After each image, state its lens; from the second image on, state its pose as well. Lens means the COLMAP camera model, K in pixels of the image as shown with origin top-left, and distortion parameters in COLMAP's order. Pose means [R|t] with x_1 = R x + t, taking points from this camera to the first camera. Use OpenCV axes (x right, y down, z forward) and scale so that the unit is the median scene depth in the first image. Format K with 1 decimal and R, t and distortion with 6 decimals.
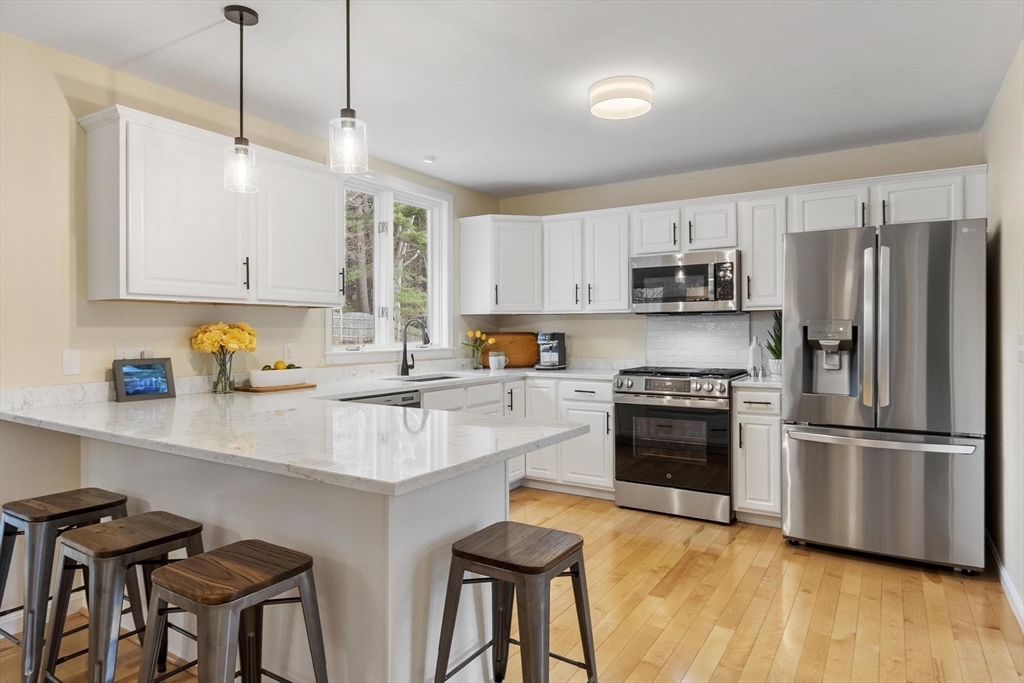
lens RADIAL K [[602.5, 0, 511.9], [0, 602.5, 338.8], [0, 0, 1]] dist [0.005019, -0.003341]
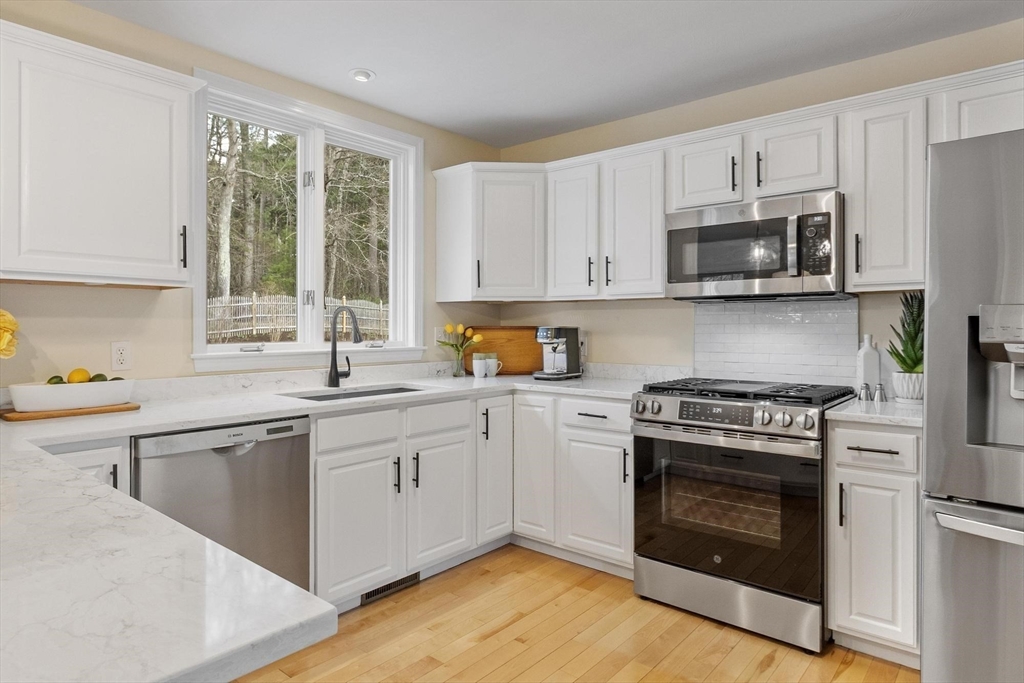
lens RADIAL K [[602.5, 0, 509.3], [0, 602.5, 332.3], [0, 0, 1]] dist [0.005019, -0.003341]
pose [[0.989300, 0.004900, -0.145816, 0.130726], [-0.005063, 0.999987, -0.000746, -0.003541], [0.145811, 0.001477, 0.989311, 0.337059]]
